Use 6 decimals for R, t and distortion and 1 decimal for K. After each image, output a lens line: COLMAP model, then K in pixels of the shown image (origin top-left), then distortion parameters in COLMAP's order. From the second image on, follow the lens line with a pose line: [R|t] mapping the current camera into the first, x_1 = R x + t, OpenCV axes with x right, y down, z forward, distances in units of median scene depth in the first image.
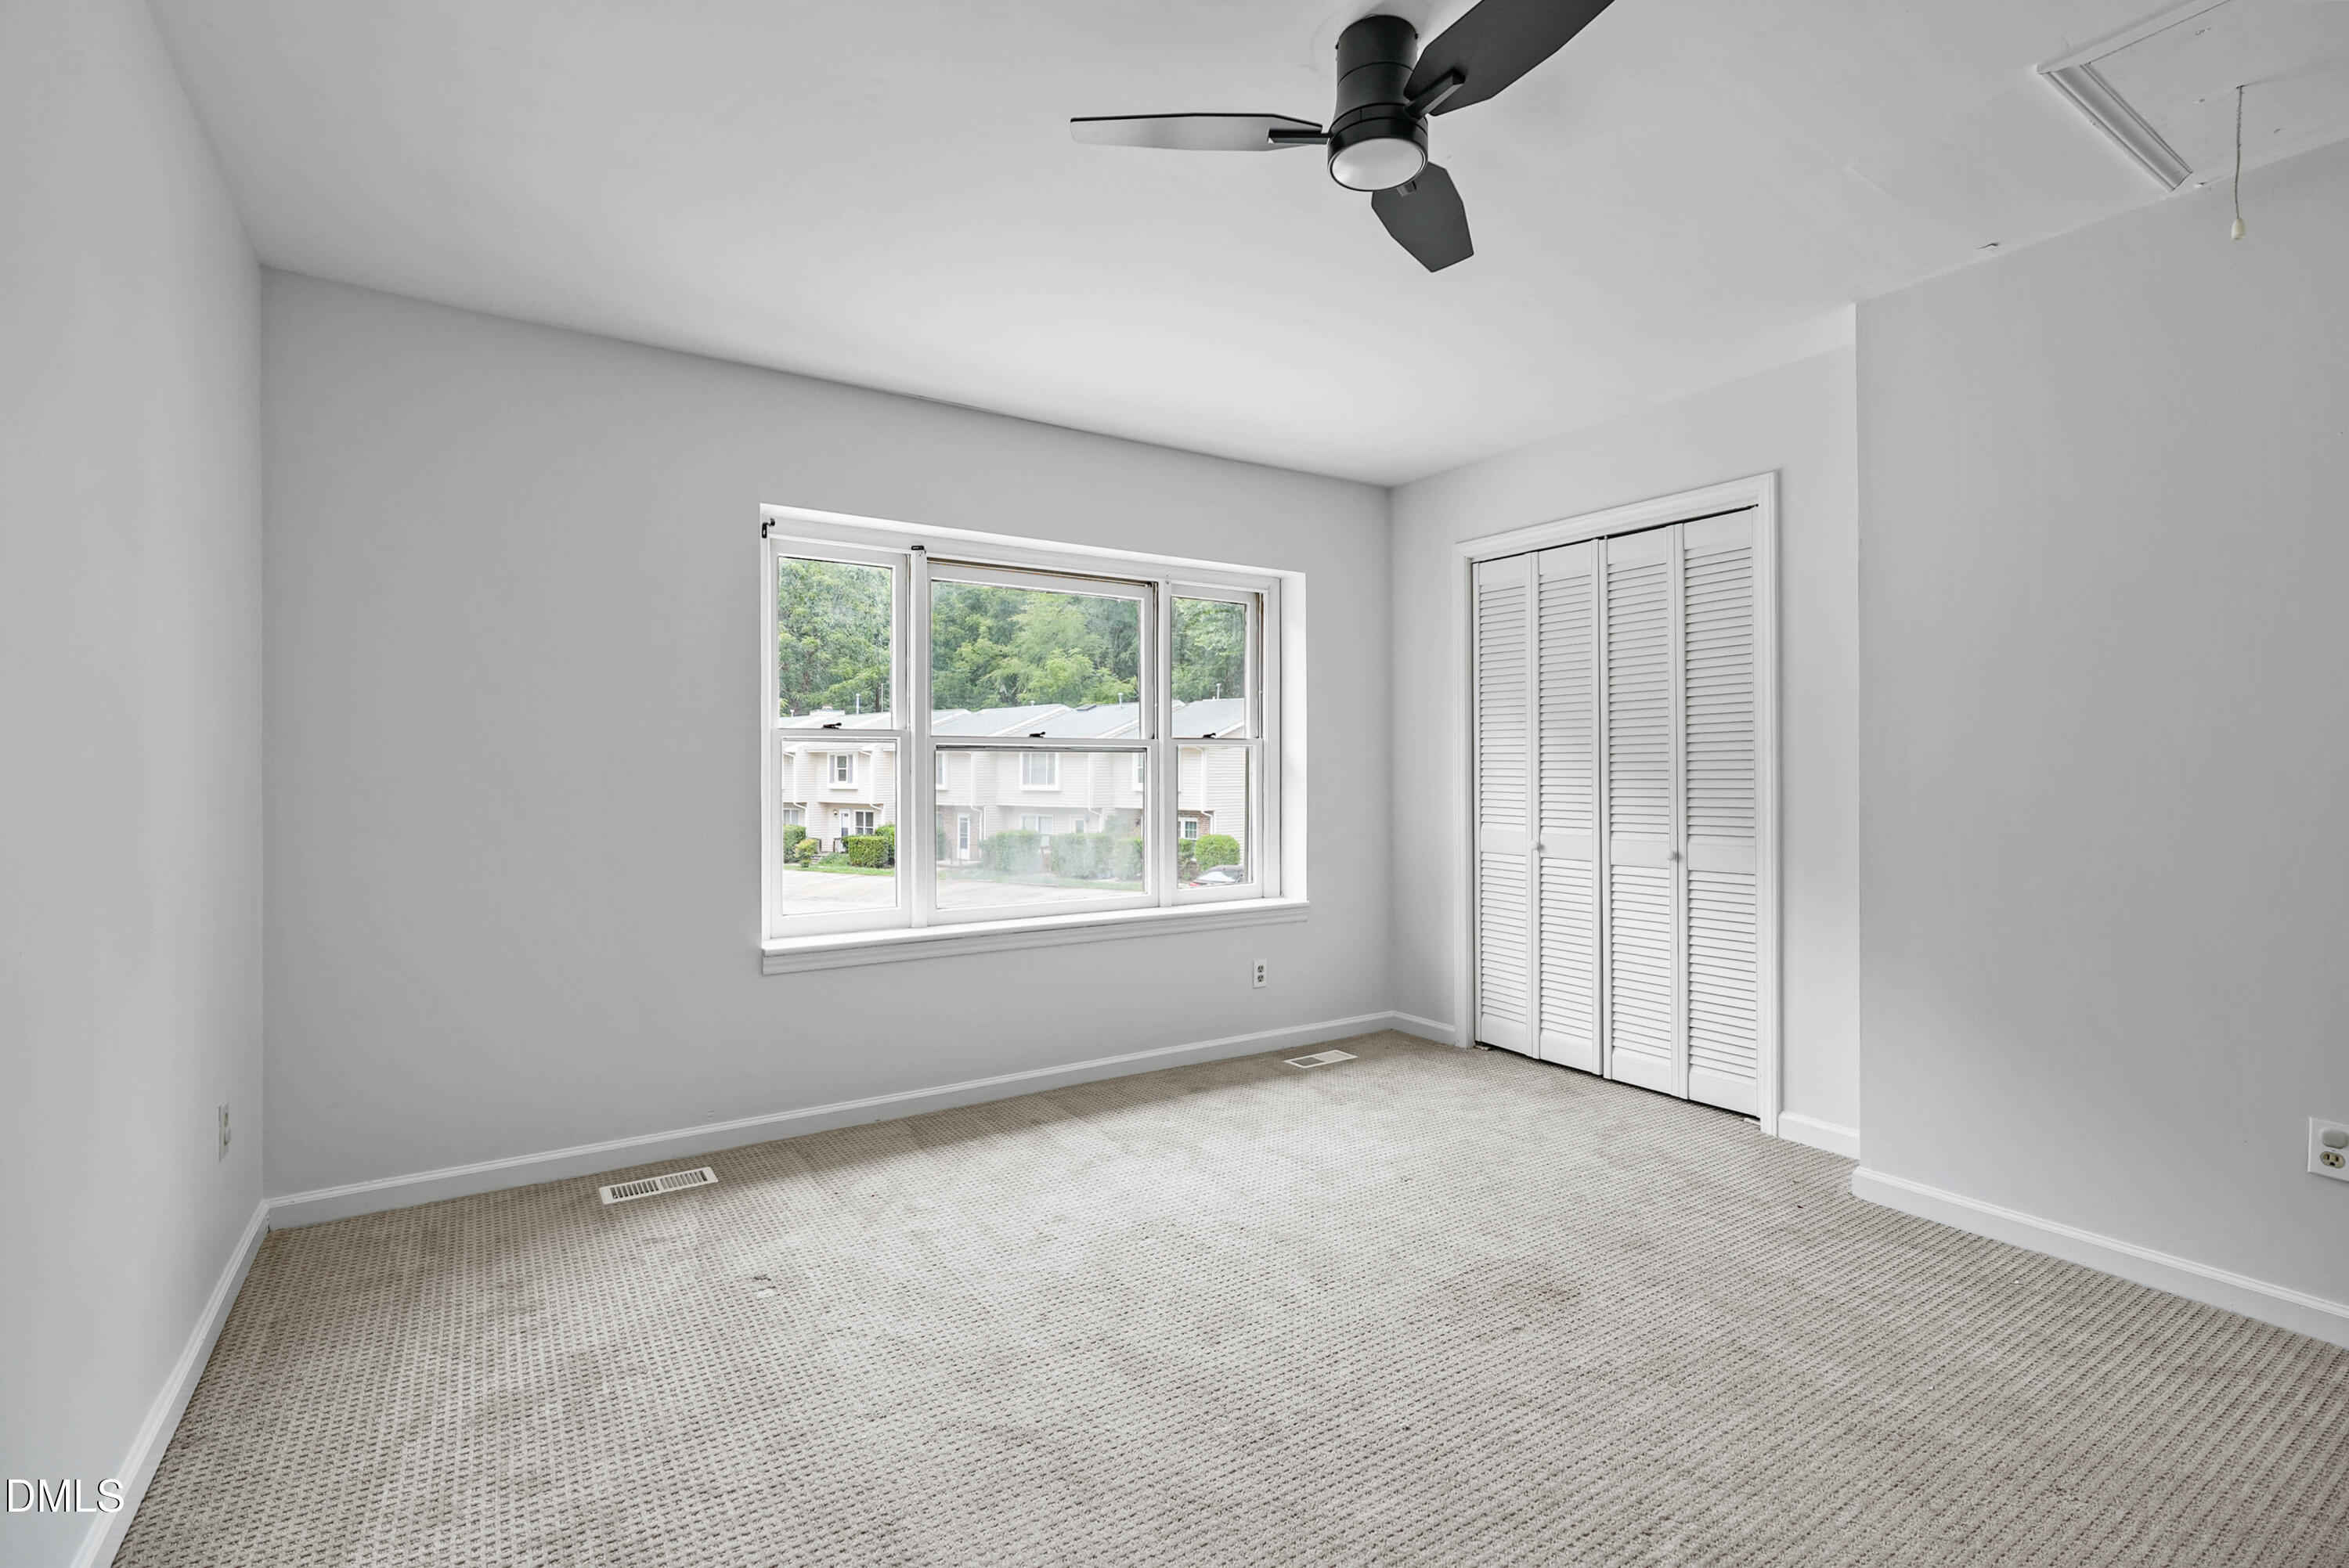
lens RADIAL K [[1064.9, 0, 1165.3], [0, 1064.9, 767.2], [0, 0, 1]] dist [-0.010562, 0.003825]
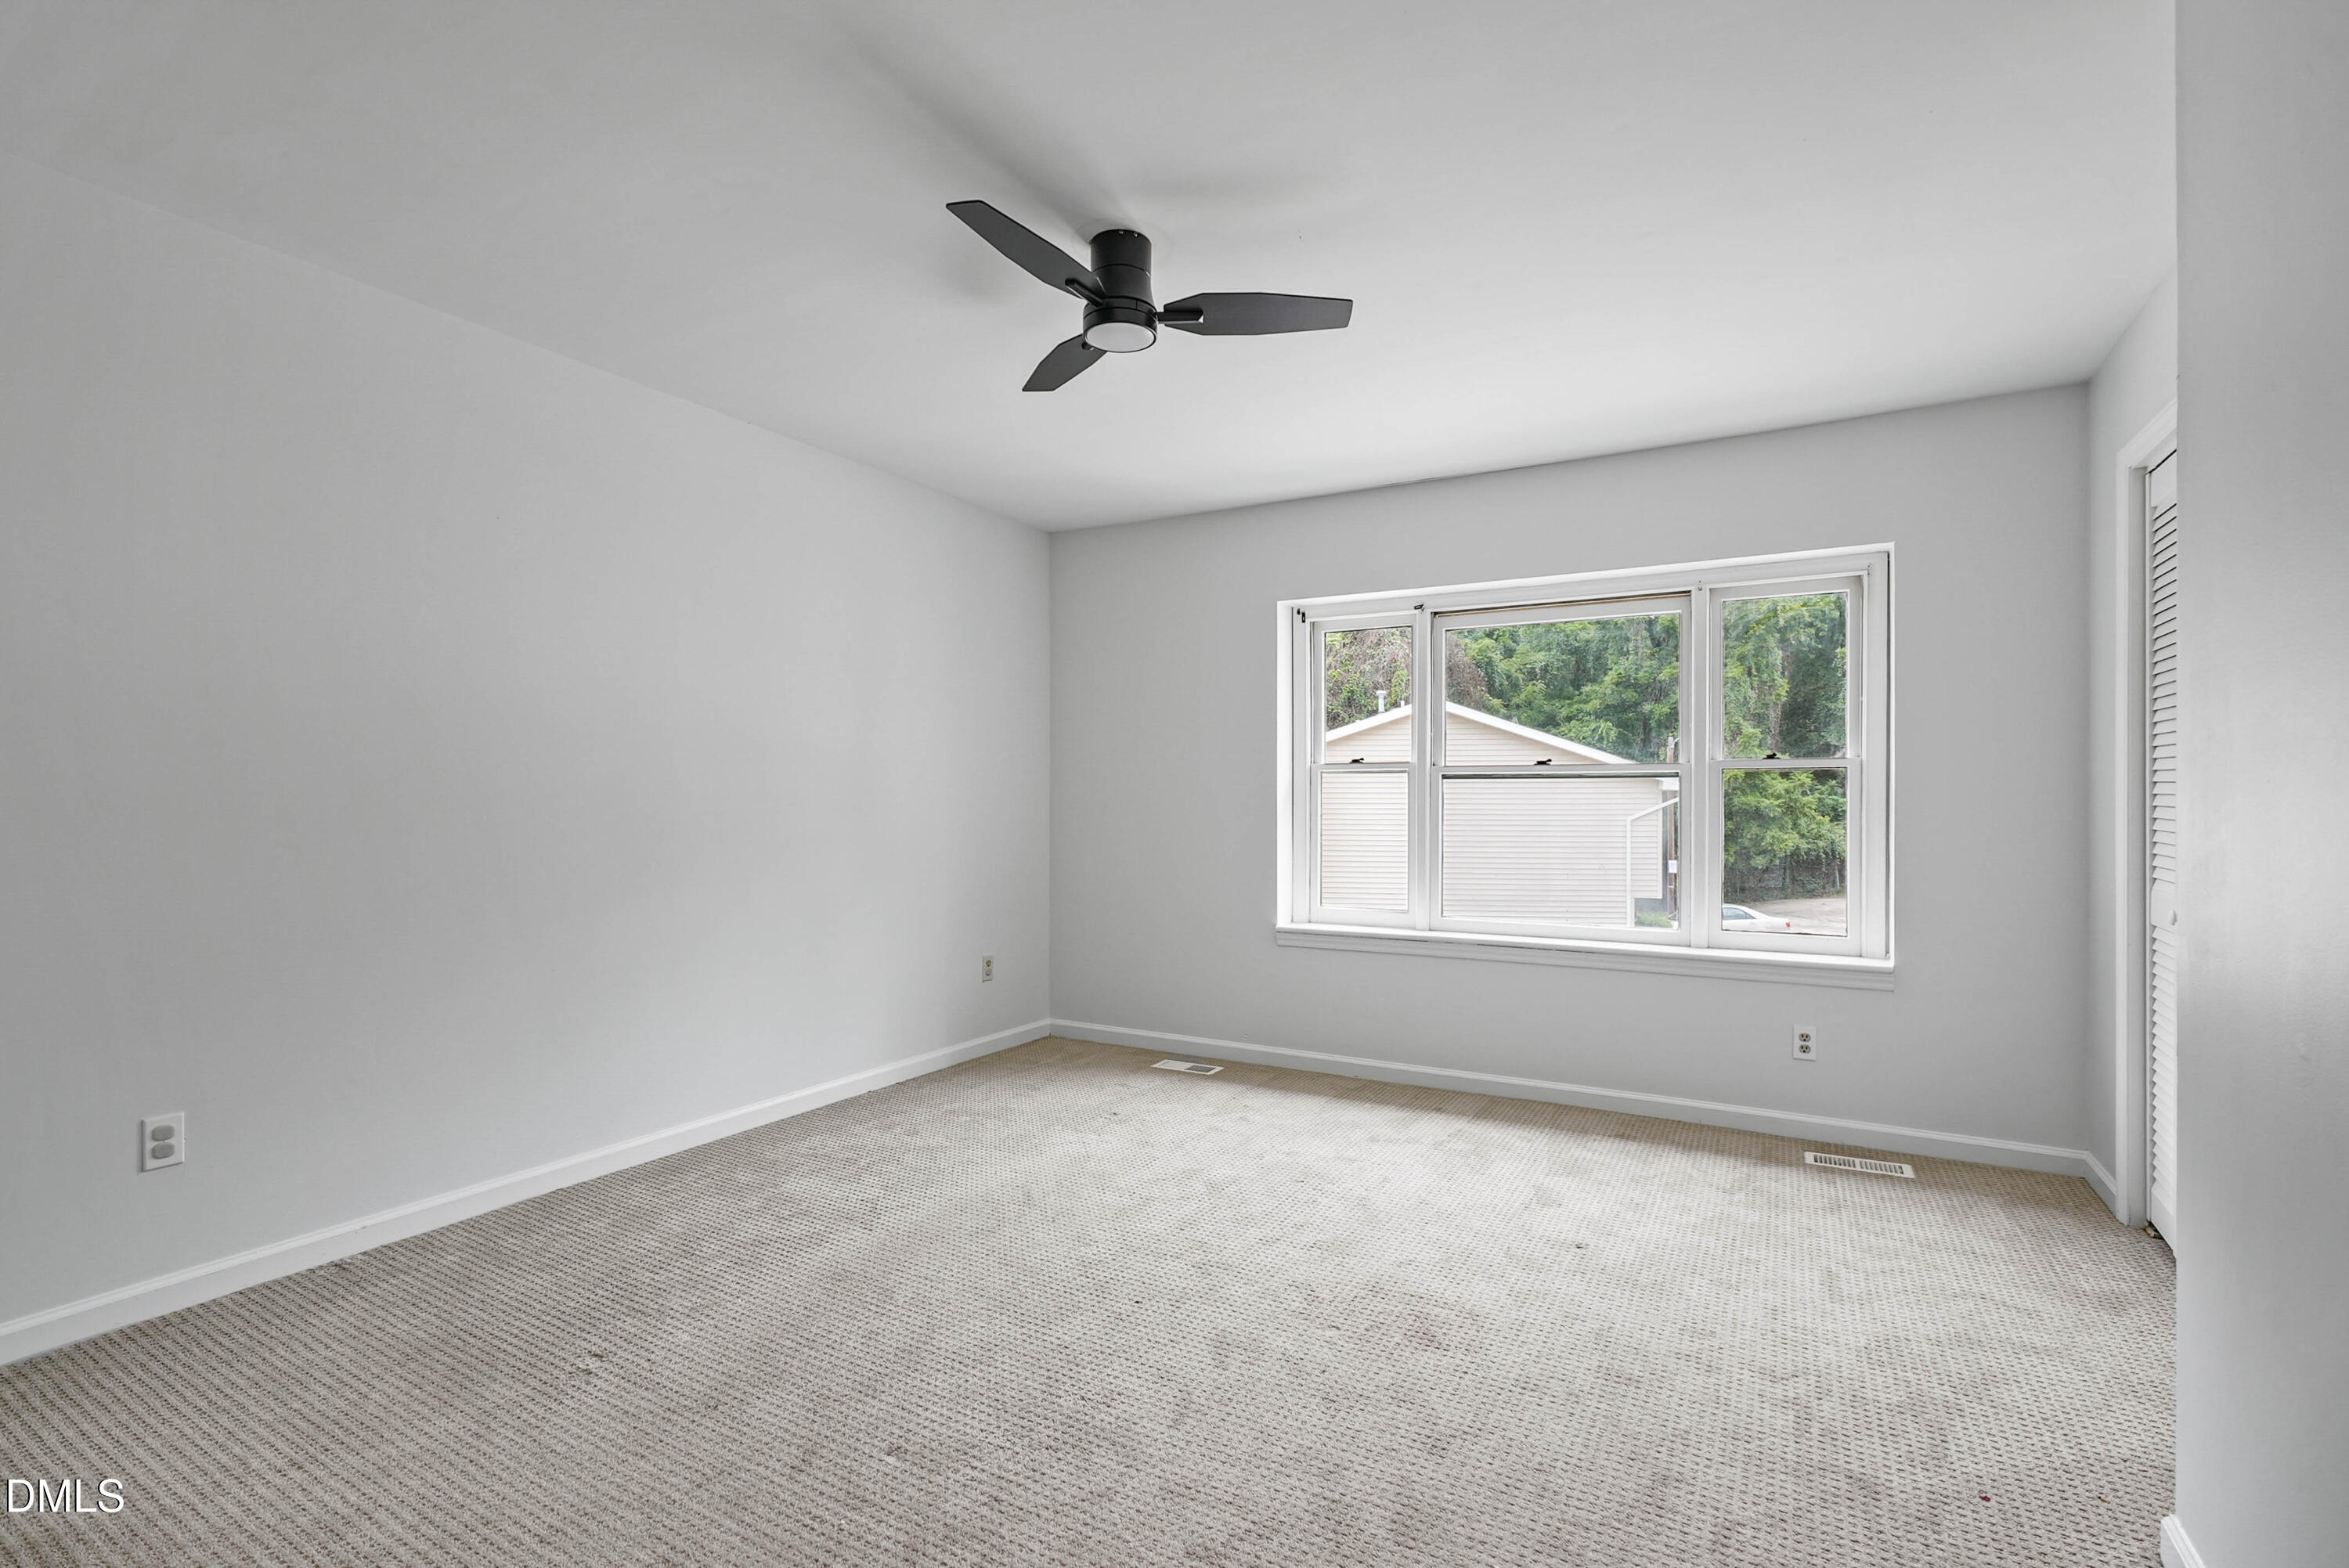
lens RADIAL K [[1064.9, 0, 1165.3], [0, 1064.9, 799.5], [0, 0, 1]] dist [-0.010562, 0.003825]
pose [[0.457631, 0.003523, -0.889135, 0.750349], [0.002752, 0.999982, 0.005379, -0.001114], [0.889138, -0.004908, 0.457613, 0.232017]]
